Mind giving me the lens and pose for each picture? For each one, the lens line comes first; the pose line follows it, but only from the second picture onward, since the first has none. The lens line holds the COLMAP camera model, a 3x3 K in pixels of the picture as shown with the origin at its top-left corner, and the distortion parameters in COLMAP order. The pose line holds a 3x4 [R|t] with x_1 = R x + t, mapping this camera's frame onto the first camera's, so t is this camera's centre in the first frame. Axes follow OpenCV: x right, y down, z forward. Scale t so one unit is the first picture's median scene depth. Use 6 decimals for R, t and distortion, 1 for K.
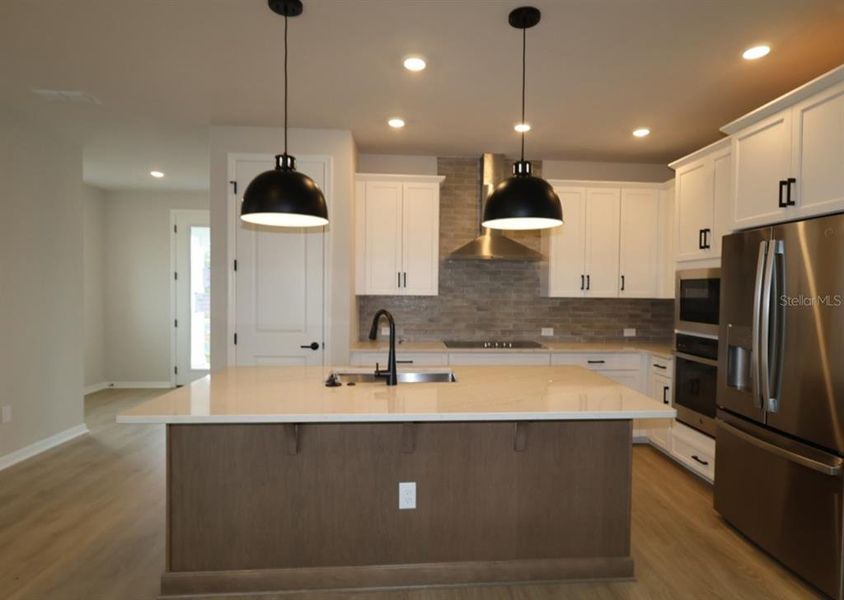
lens RADIAL K [[489.6, 0, 422.0], [0, 489.6, 300.0], [0, 0, 1]] dist [-0.002433, -0.000837]
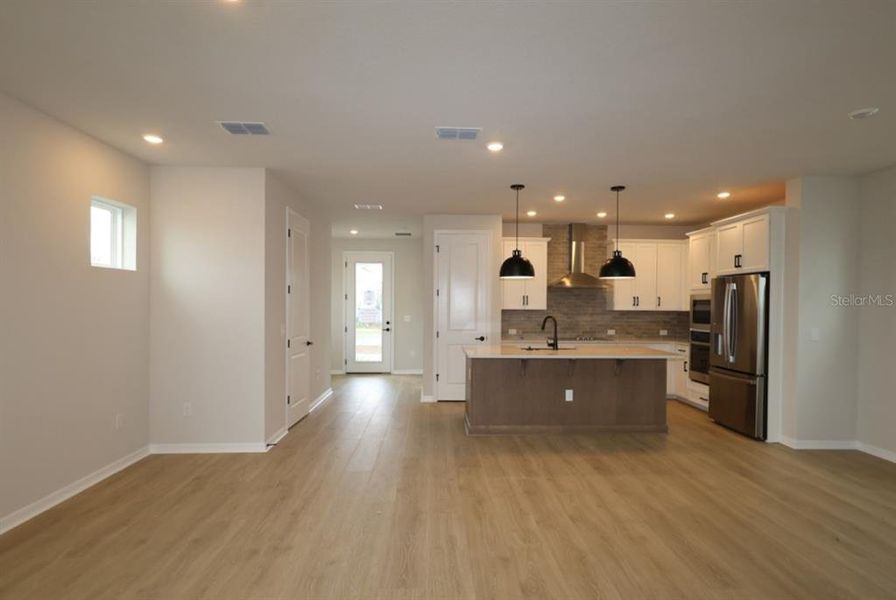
lens RADIAL K [[460.6, 0, 450.6], [0, 460.6, 308.3], [0, 0, 1]] dist [0.000376, 0.000090]
pose [[0.999636, -0.003967, -0.026686, -0.286402], [0.003639, 0.999917, -0.012341, 0.005482], [0.026733, 0.012240, 0.999568, -0.651067]]
